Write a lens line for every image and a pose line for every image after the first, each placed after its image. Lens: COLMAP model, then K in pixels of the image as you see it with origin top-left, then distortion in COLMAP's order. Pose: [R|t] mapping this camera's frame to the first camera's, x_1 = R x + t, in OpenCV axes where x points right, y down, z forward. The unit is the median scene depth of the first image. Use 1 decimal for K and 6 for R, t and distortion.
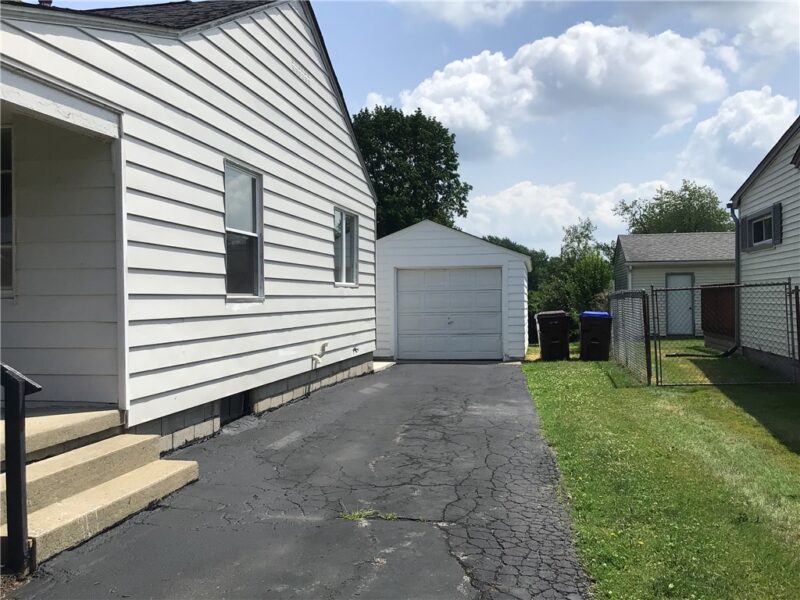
lens RADIAL K [[770.5, 0, 400.9], [0, 770.5, 286.4], [0, 0, 1]] dist [0.109953, -0.200763]
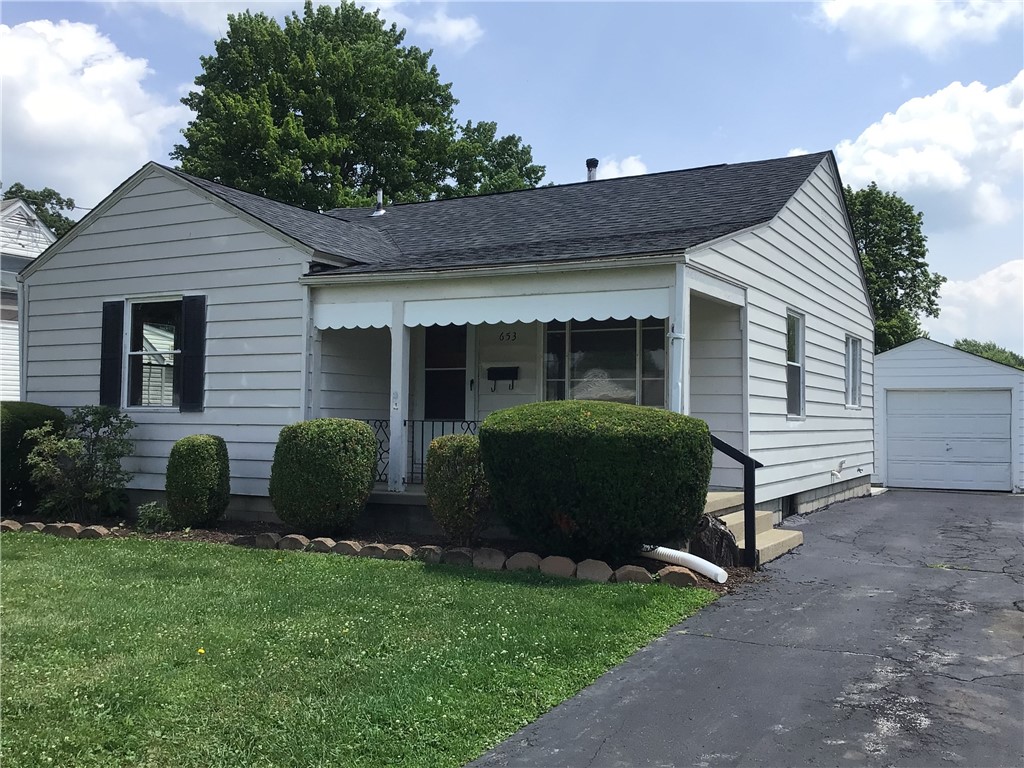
lens RADIAL K [[986.2, 0, 513.2], [0, 986.2, 366.6], [0, 0, 1]] dist [0.109953, -0.200763]
pose [[0.953002, 0.002376, -0.302955, -0.090228], [-0.013910, 0.999258, -0.035921, -0.001387], [0.302645, 0.038447, 0.952328, -0.380637]]
